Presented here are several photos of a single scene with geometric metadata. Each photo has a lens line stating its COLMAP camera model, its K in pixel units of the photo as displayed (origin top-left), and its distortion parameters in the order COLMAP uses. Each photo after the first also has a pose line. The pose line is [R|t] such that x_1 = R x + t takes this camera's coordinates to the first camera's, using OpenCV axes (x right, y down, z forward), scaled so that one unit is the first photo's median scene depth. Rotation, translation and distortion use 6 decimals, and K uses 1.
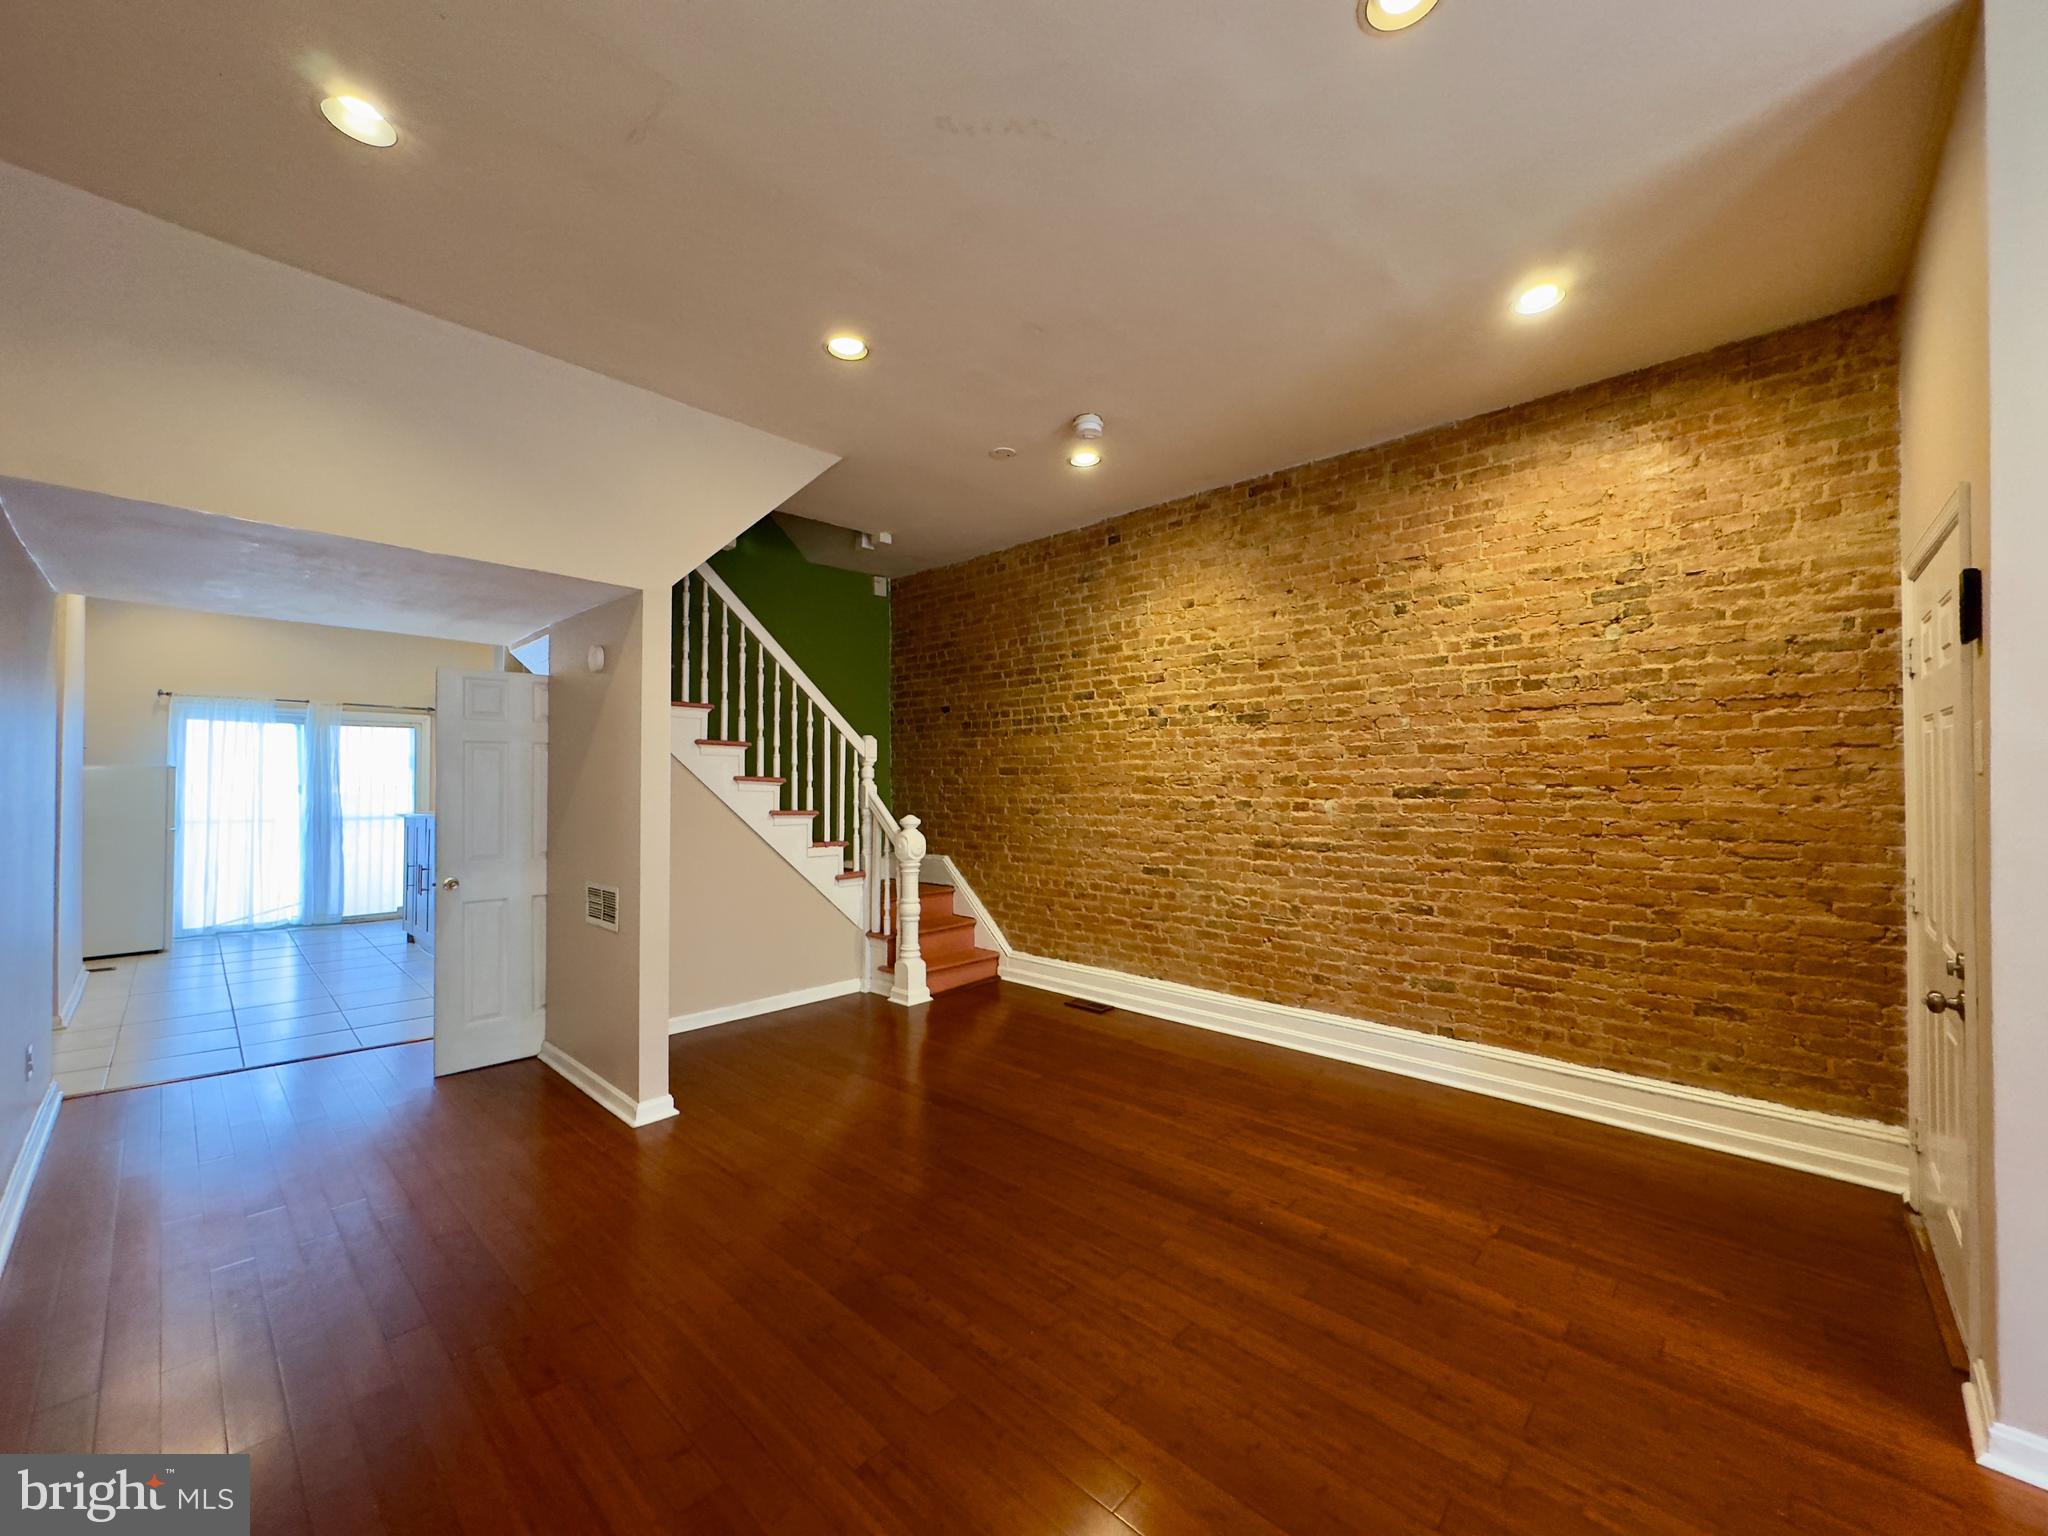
lens RADIAL K [[813.2, 0, 1020.4], [0, 813.2, 769.1], [0, 0, 1]] dist [-0.006178, 0.000897]
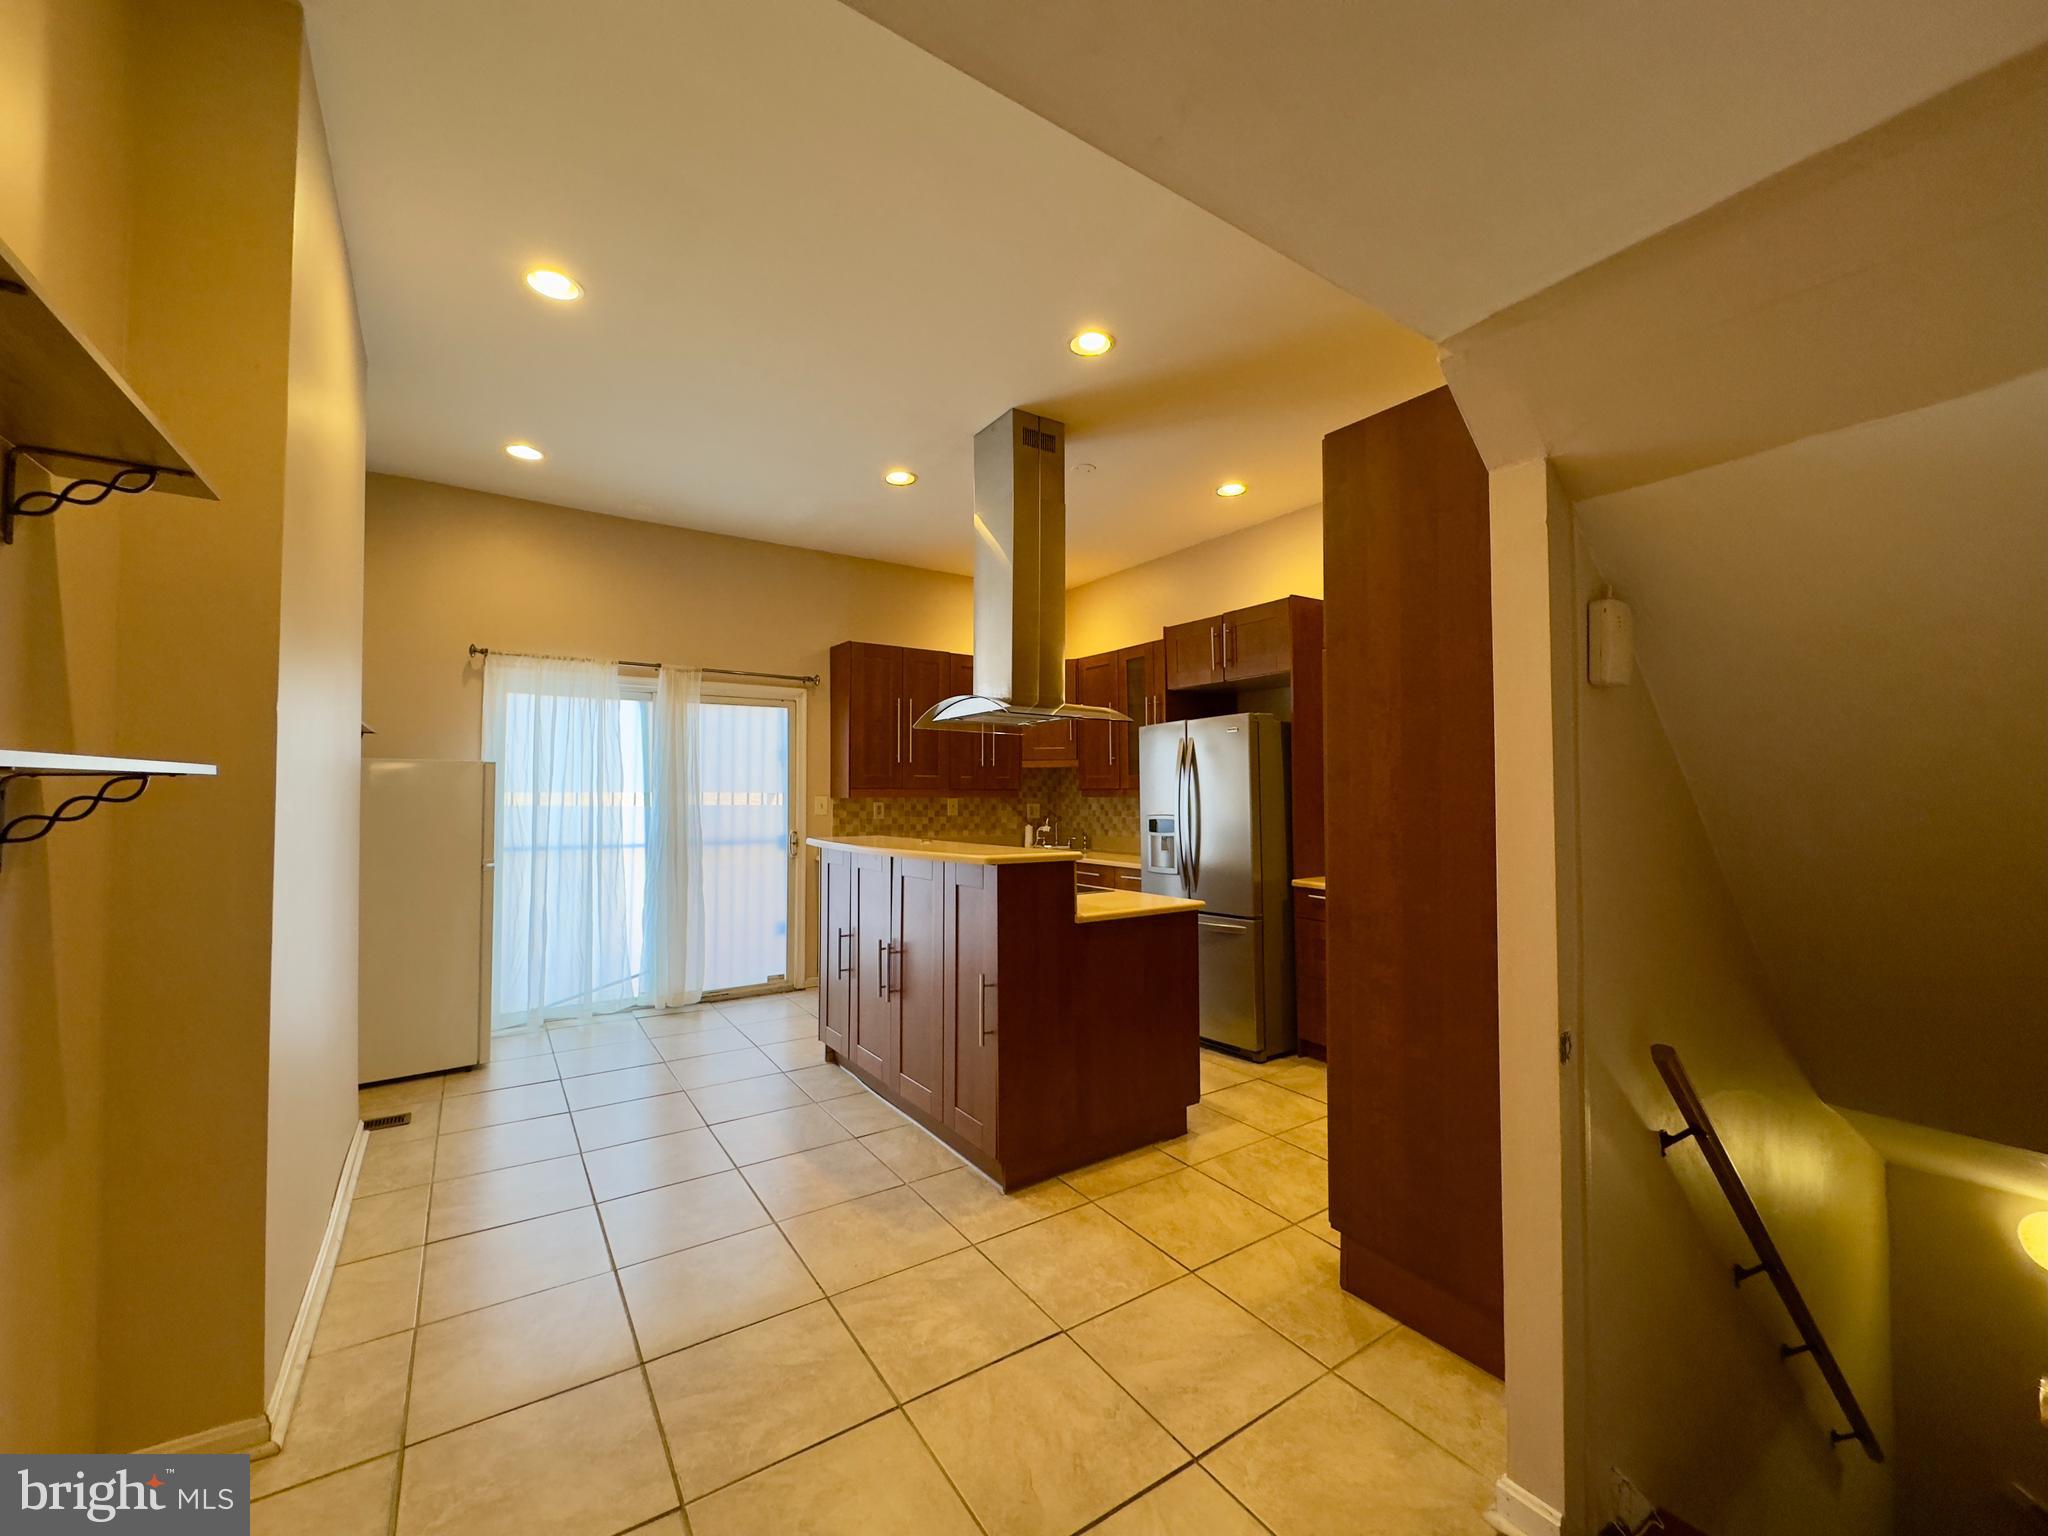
lens RADIAL K [[813.2, 0, 1026.1], [0, 813.2, 768.5], [0, 0, 1]] dist [-0.006178, 0.000897]
pose [[0.978300, -0.006456, -0.207094, -1.742513], [0.005151, 0.999963, -0.006842, 0.023901], [0.207130, 0.005627, 0.978297, 1.603120]]
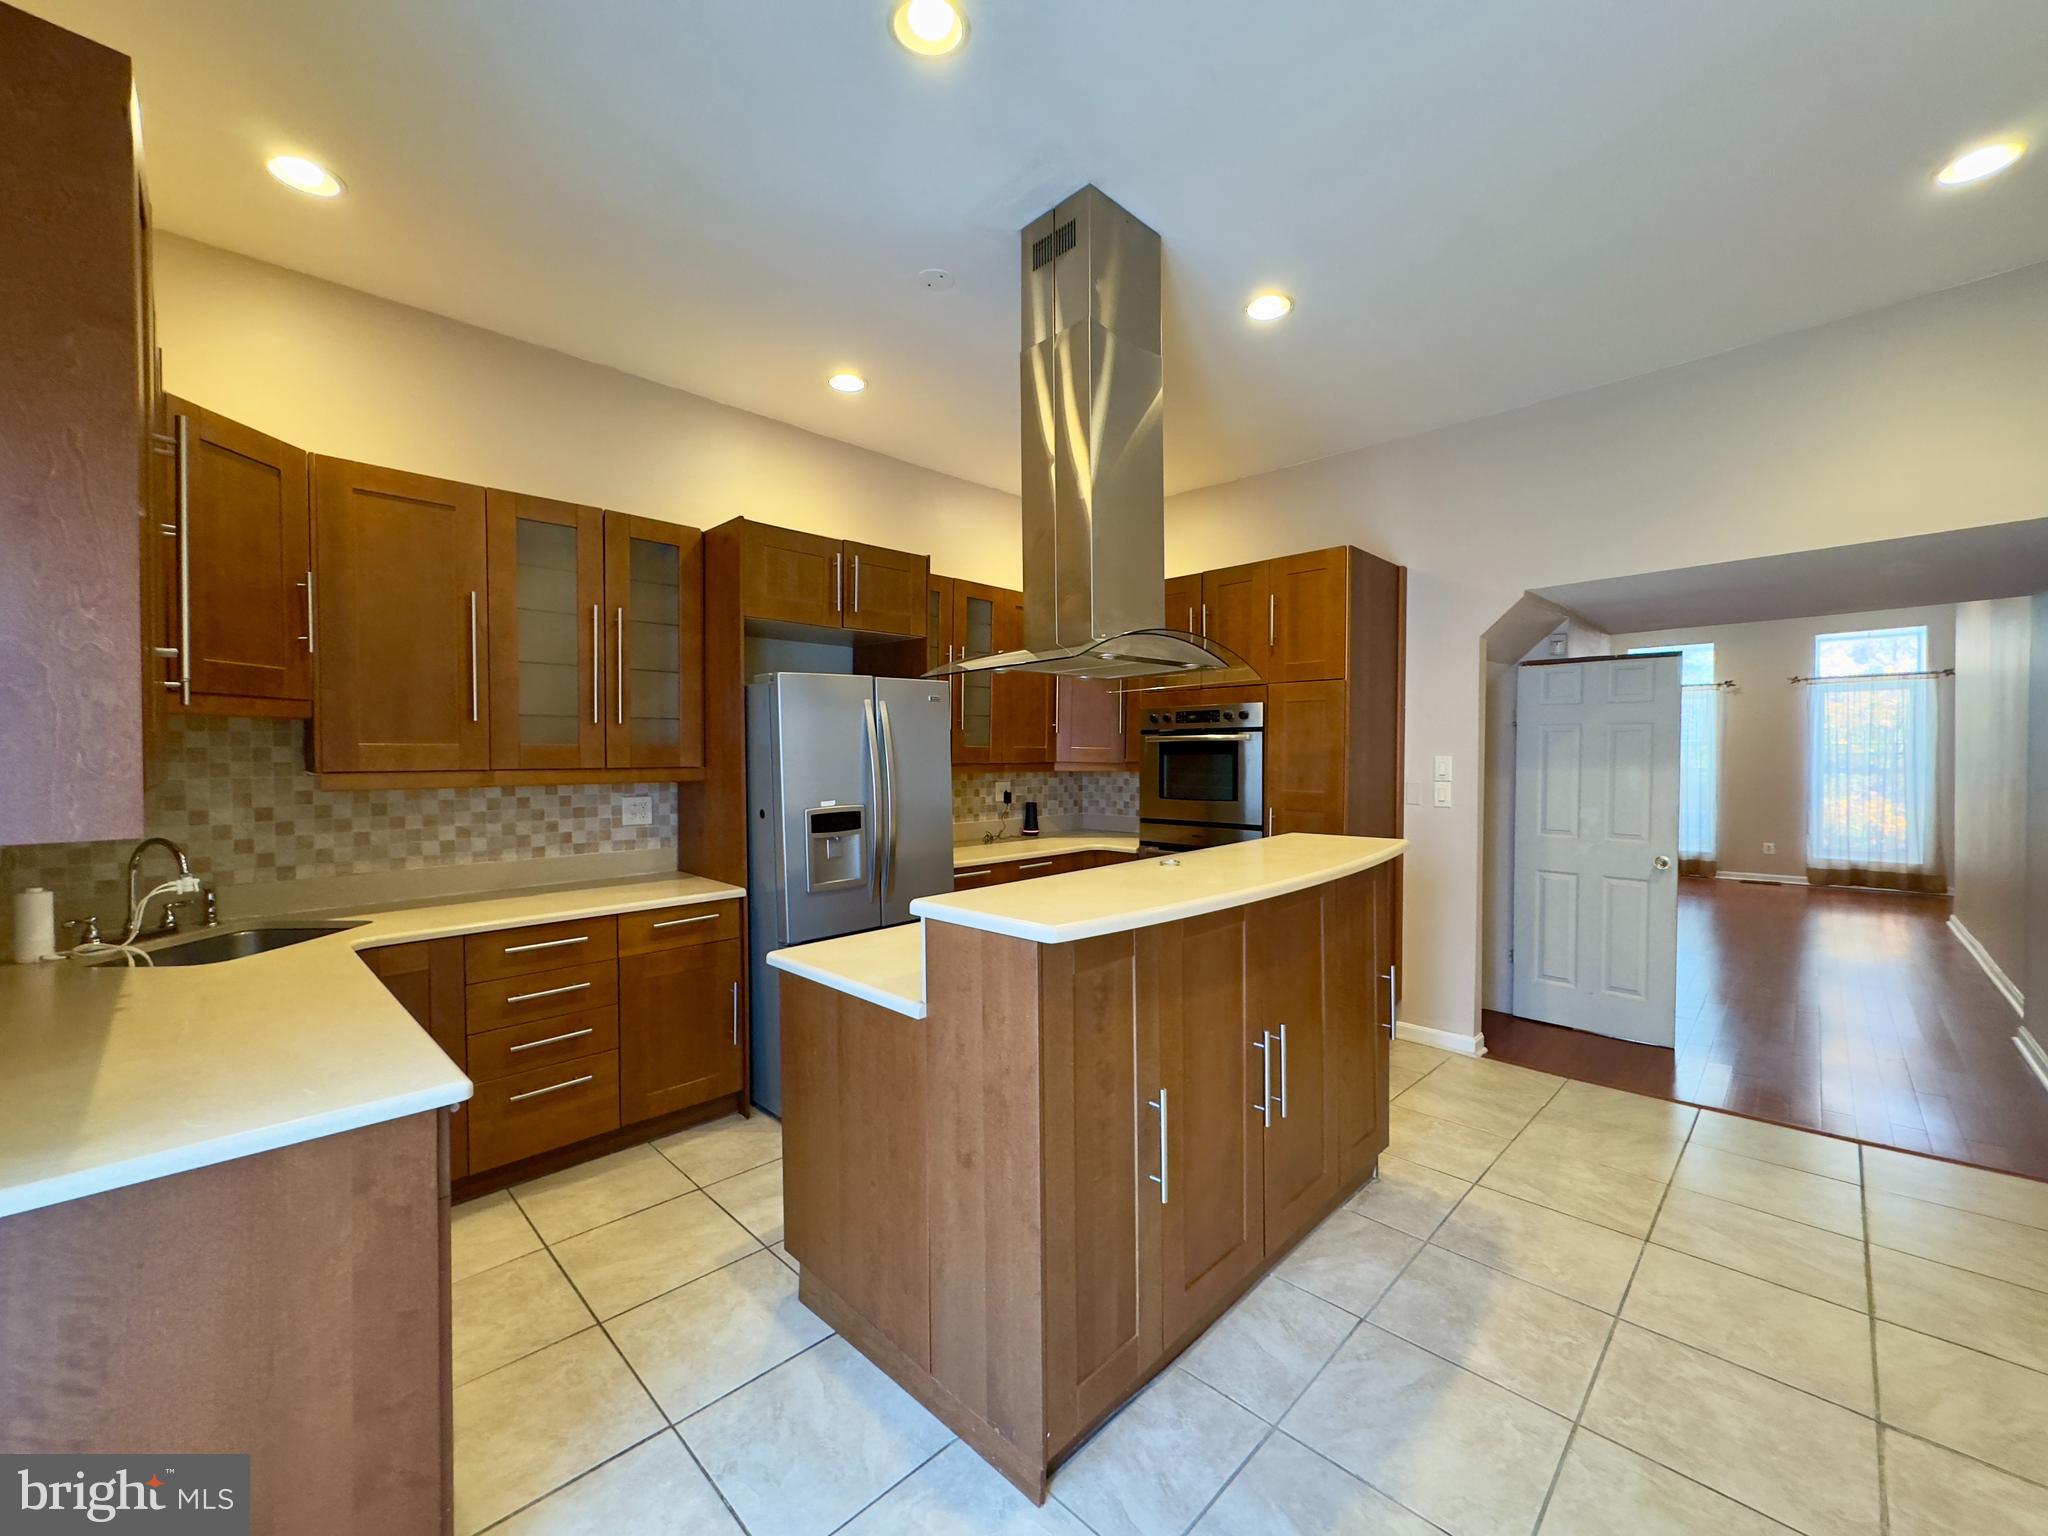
lens RADIAL K [[813.2, 0, 1028.0], [0, 813.2, 766.9], [0, 0, 1]] dist [-0.006178, 0.000897]
pose [[0.019341, -0.016031, 0.999684, -3.482580], [-0.016226, 0.999735, 0.016346, 0.035310], [-0.999681, -0.016537, 0.019076, 3.582181]]
